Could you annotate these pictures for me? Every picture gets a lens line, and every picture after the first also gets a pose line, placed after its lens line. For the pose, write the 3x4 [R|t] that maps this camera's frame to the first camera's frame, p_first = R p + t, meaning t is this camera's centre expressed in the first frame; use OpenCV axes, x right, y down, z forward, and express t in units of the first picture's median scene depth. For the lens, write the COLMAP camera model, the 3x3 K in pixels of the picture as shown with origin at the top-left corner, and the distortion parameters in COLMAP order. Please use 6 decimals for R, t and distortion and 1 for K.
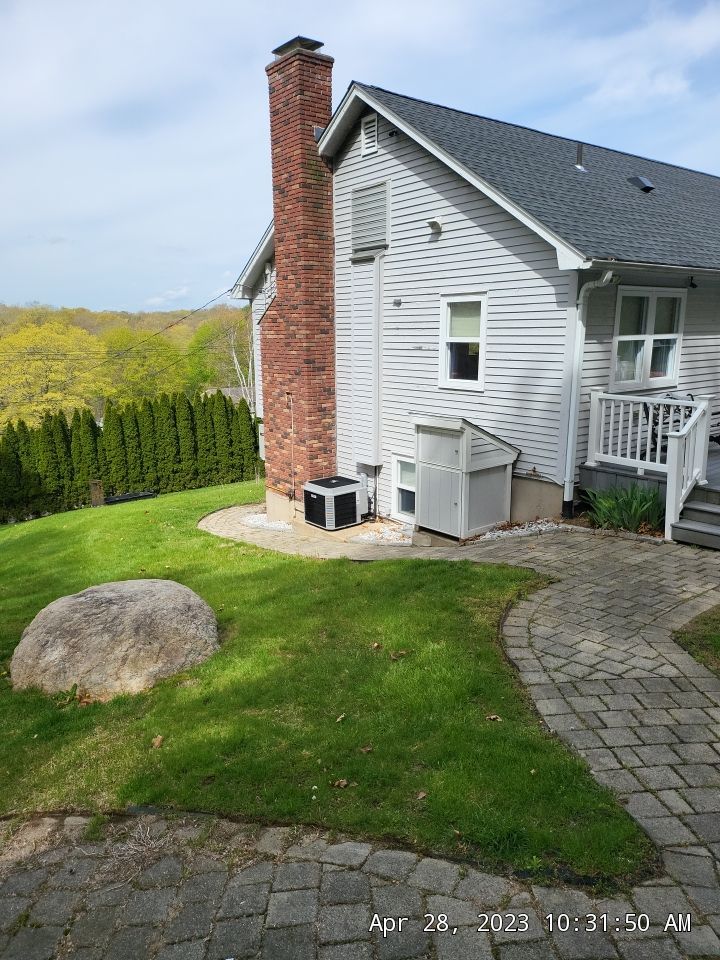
lens RADIAL K [[673.2, 0, 344.1], [0, 673.2, 484.9], [0, 0, 1]] dist [0.051042, -0.034521]
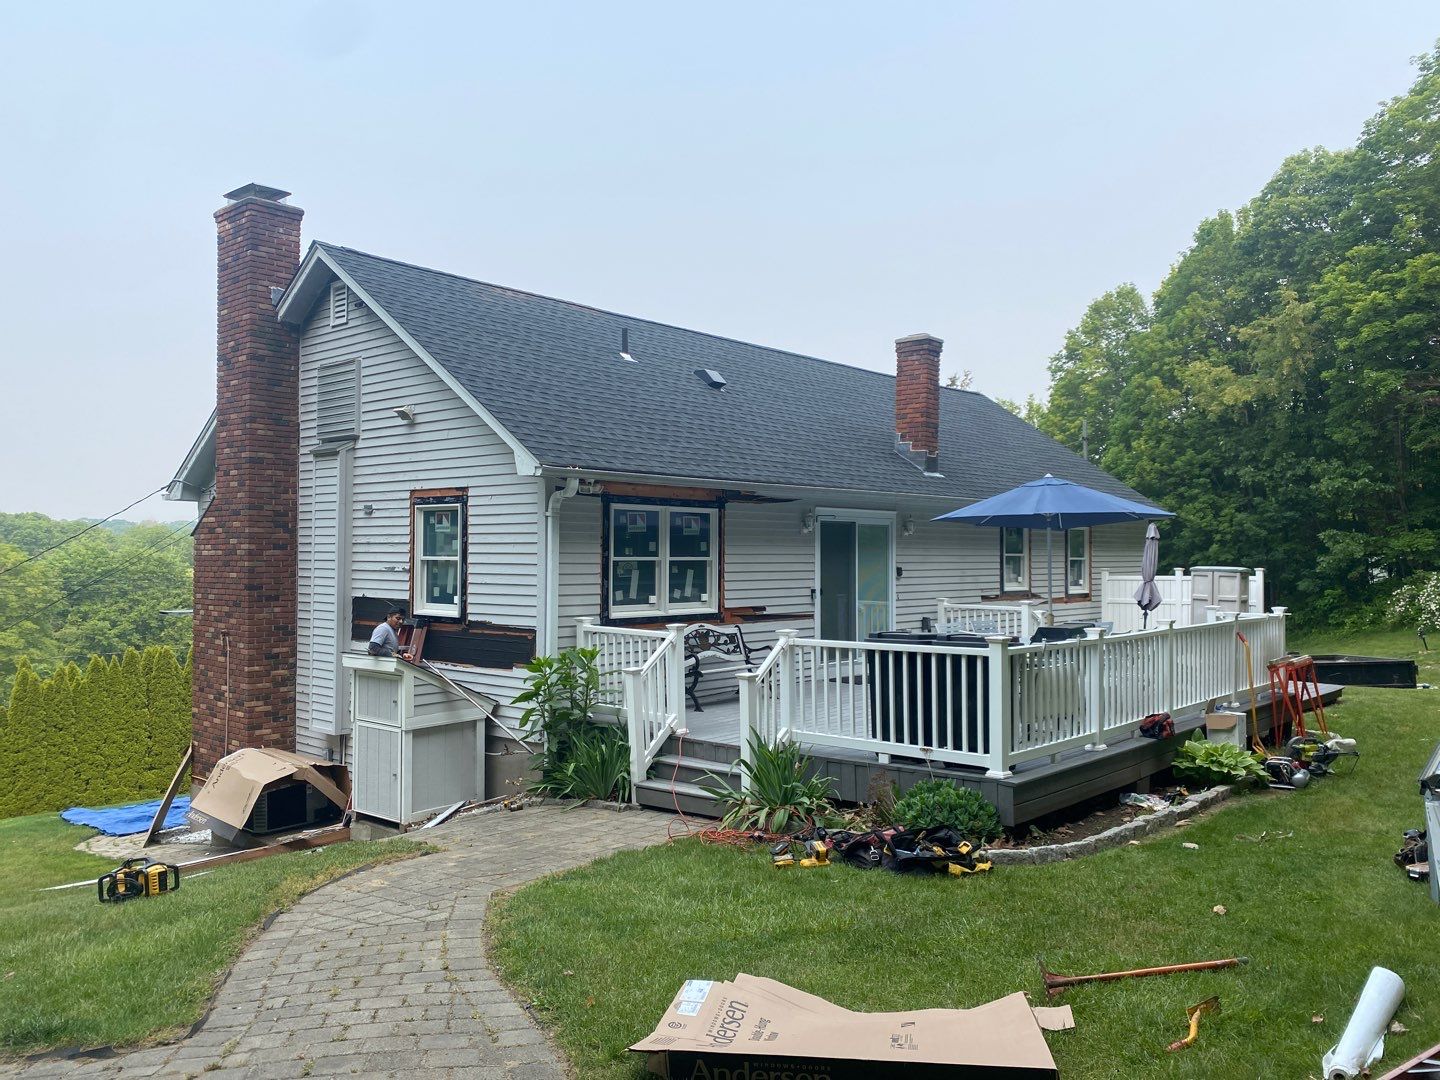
lens RADIAL K [[1095.1, 0, 714.0], [0, 1095.1, 533.0], [0, 0, 1]] dist [0.027371, -0.032925]
pose [[0.980403, 0.017080, 0.196263, 0.199880], [0.031235, 0.970157, -0.240459, 0.053651], [-0.194513, 0.241877, 0.950611, -0.200868]]
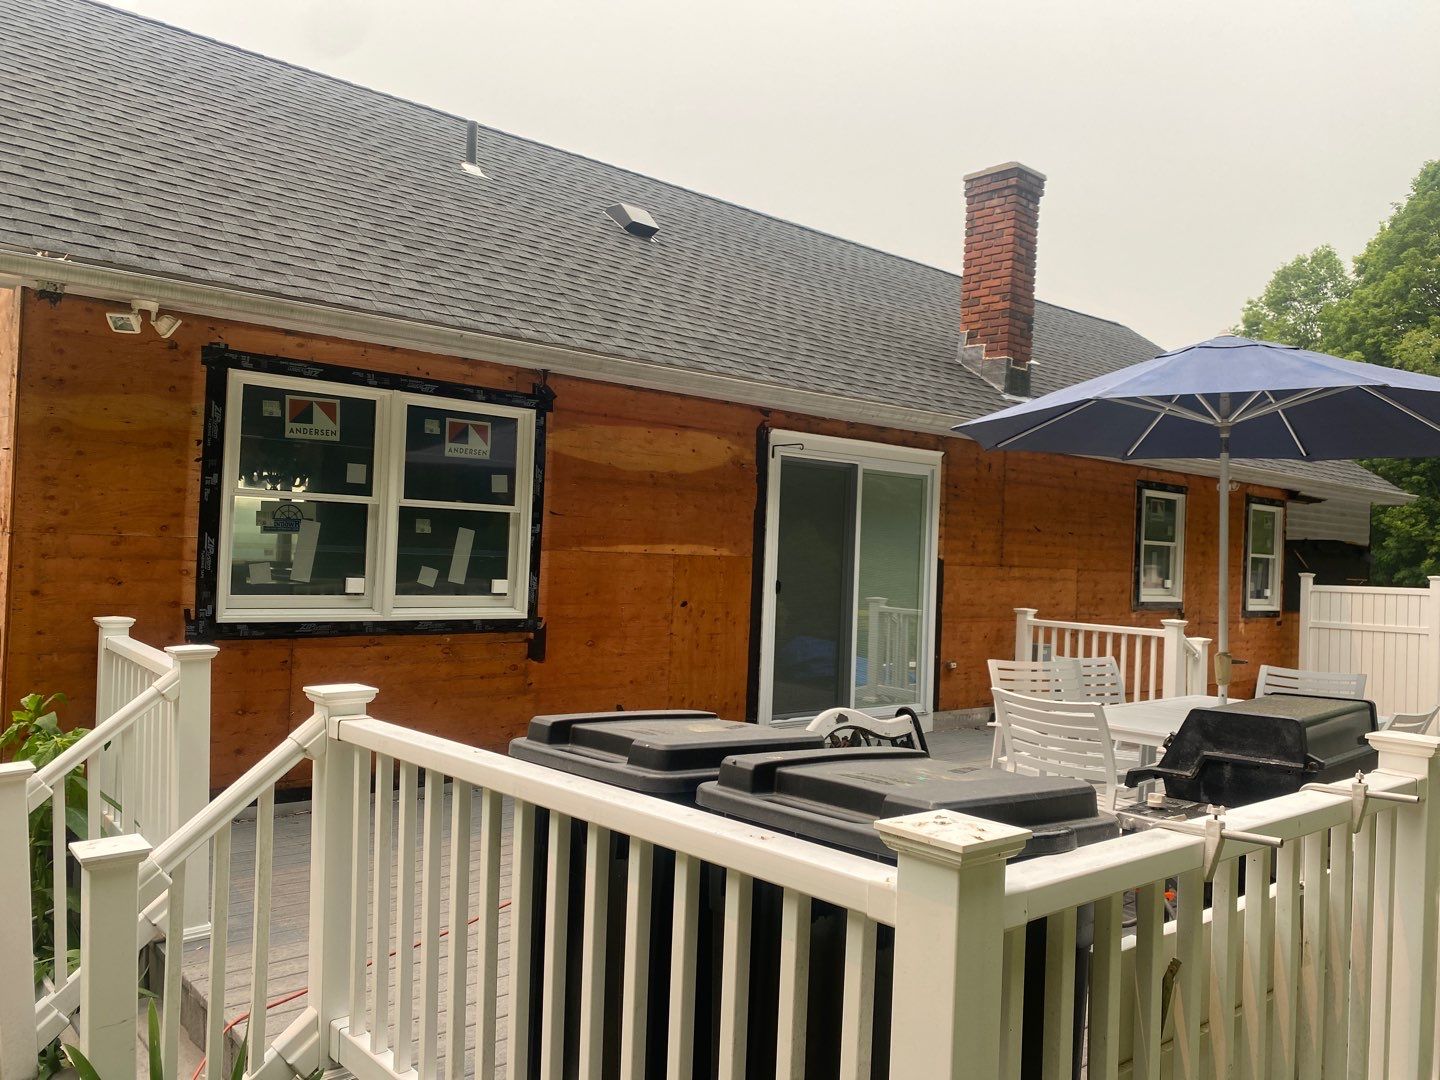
lens RADIAL K [[1095.1, 0, 732.0], [0, 1095.1, 546.9], [0, 0, 1]] dist [0.027371, -0.032925]
pose [[0.995463, 0.048408, 0.081919, 0.476502], [-0.028399, 0.972829, -0.229776, -0.044668], [-0.090816, 0.226407, 0.969790, 0.313638]]
